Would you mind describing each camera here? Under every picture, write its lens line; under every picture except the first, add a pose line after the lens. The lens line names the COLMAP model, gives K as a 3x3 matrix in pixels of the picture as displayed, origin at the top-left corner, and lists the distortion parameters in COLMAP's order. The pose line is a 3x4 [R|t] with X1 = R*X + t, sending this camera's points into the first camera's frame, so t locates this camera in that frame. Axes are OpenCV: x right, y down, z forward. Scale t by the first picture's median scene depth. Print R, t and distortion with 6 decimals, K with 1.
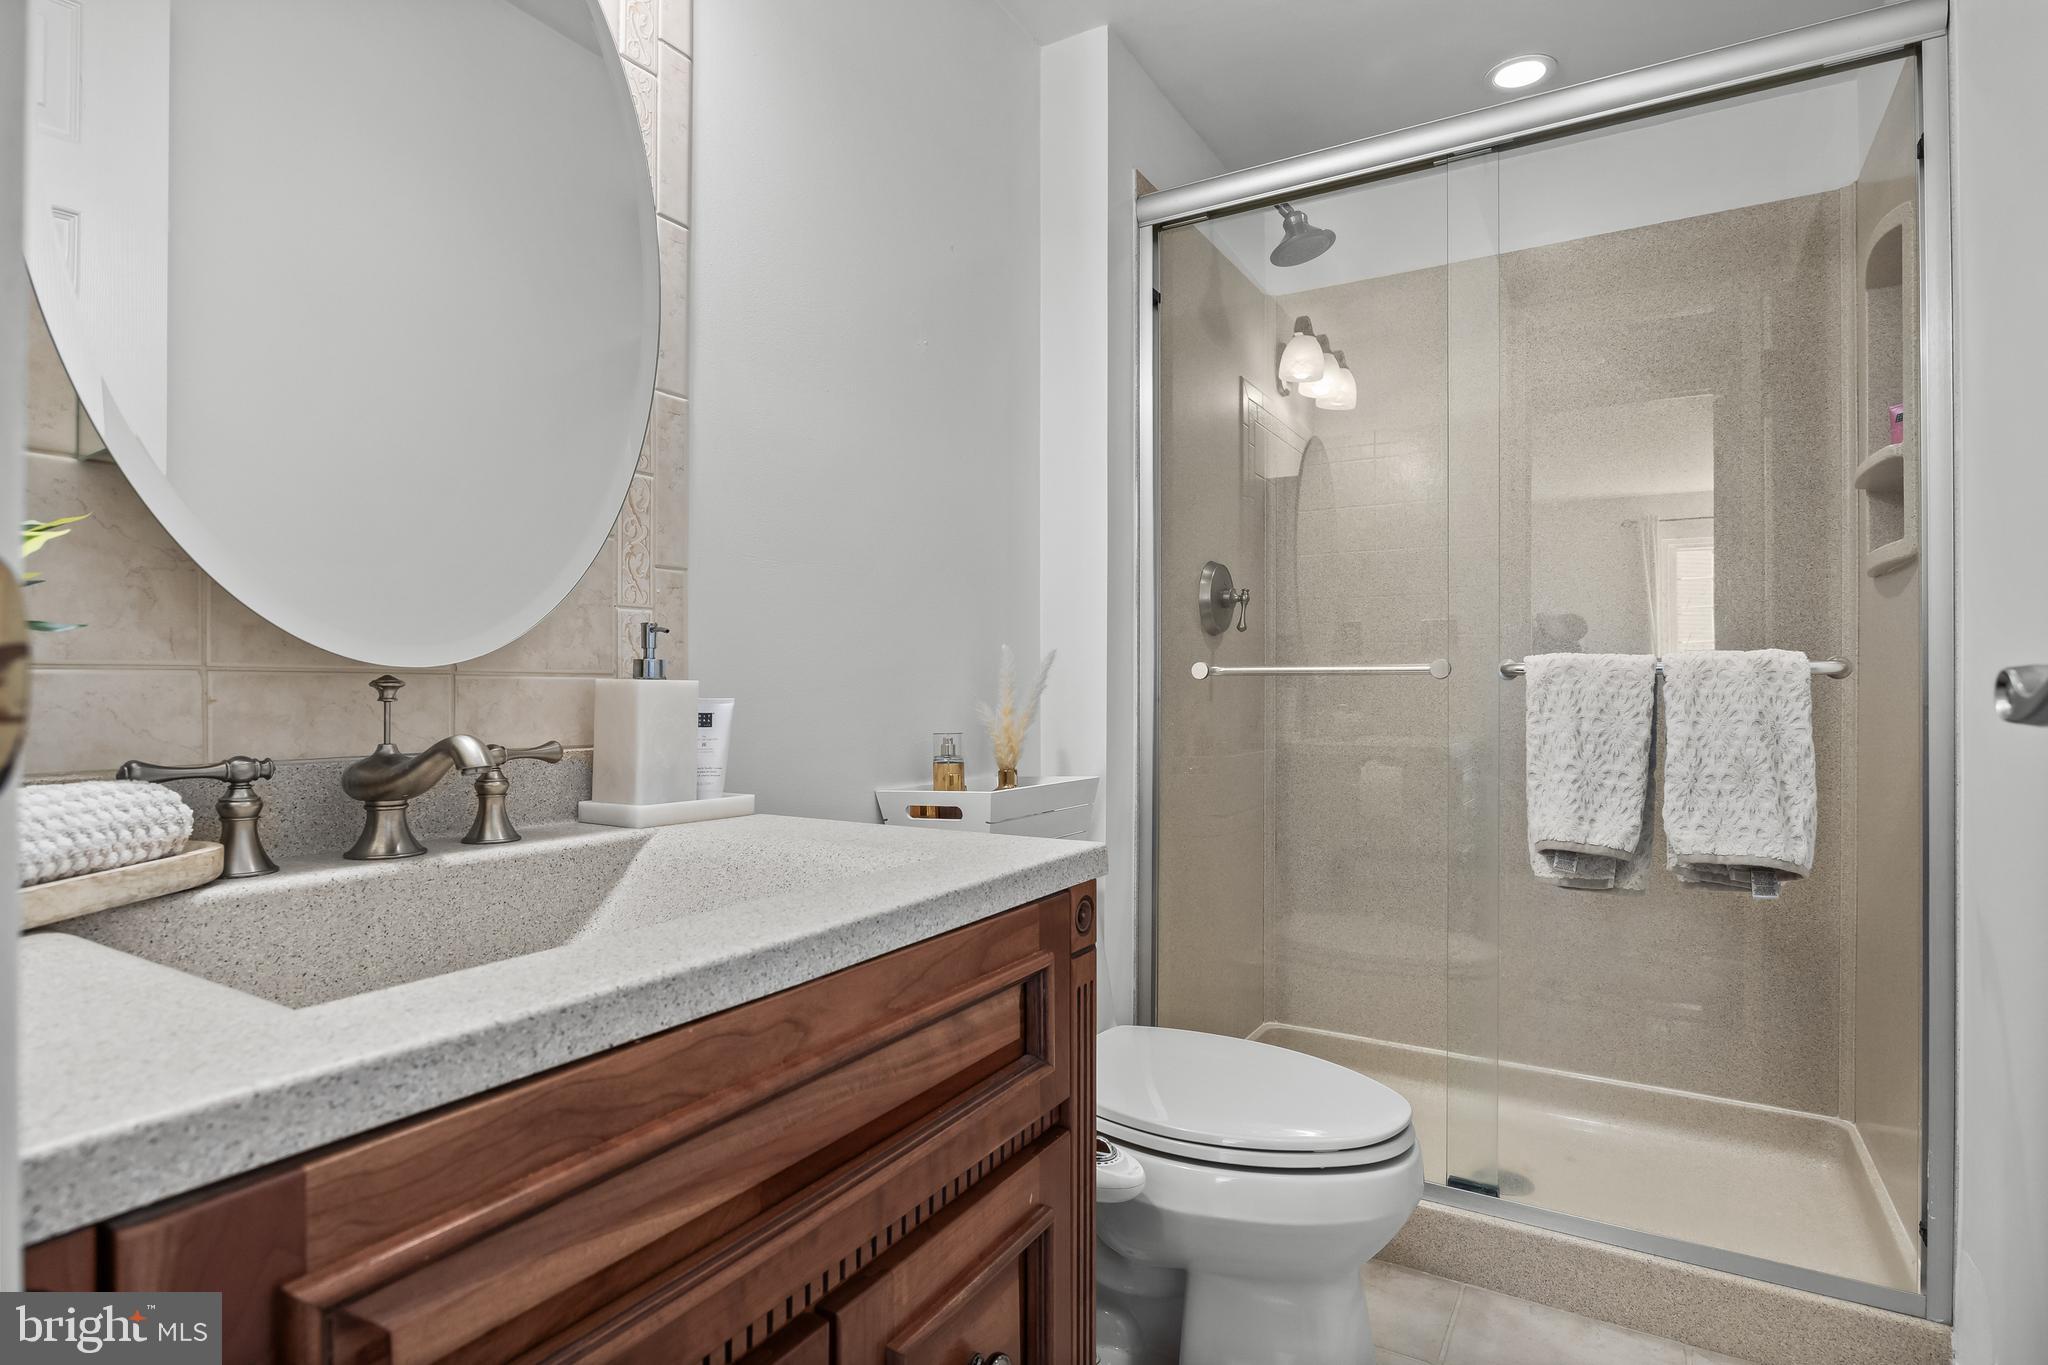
lens RADIAL K [[1070.4, 0, 1012.2], [0, 1070.4, 678.5], [0, 0, 1]] dist [-0.000816, 0.000065]
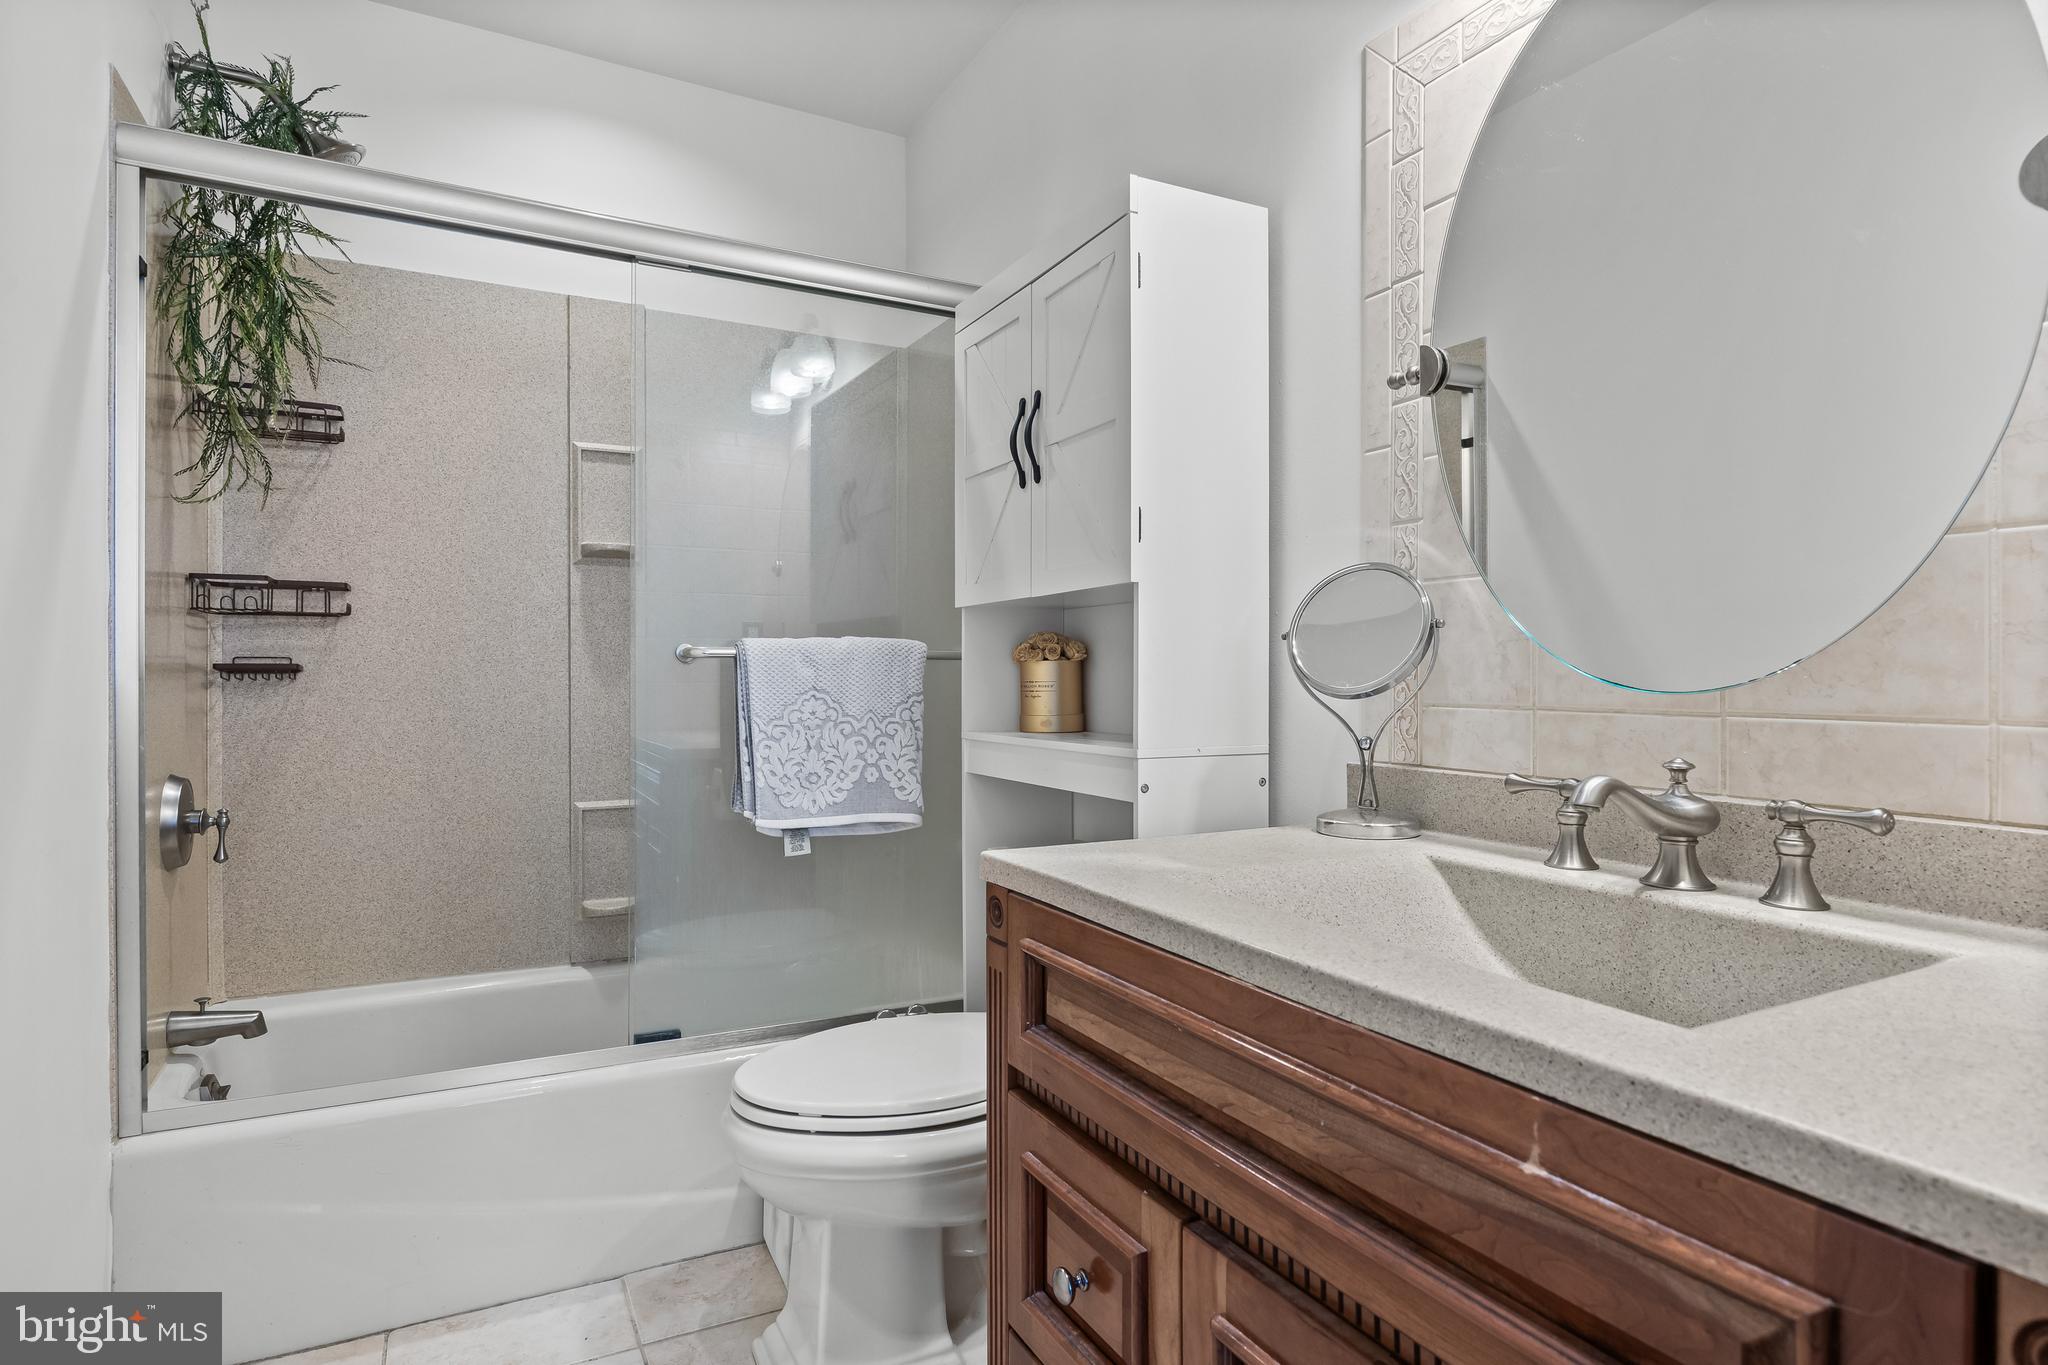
lens RADIAL K [[1070.4, 0, 1013.0], [0, 1070.4, 685.2], [0, 0, 1]] dist [-0.000816, 0.000065]
pose [[-0.520939, -0.025289, -0.853219, 0.619414], [-0.026275, 0.999562, -0.013584, -0.000395], [0.853190, 0.015342, -0.521375, 0.981408]]
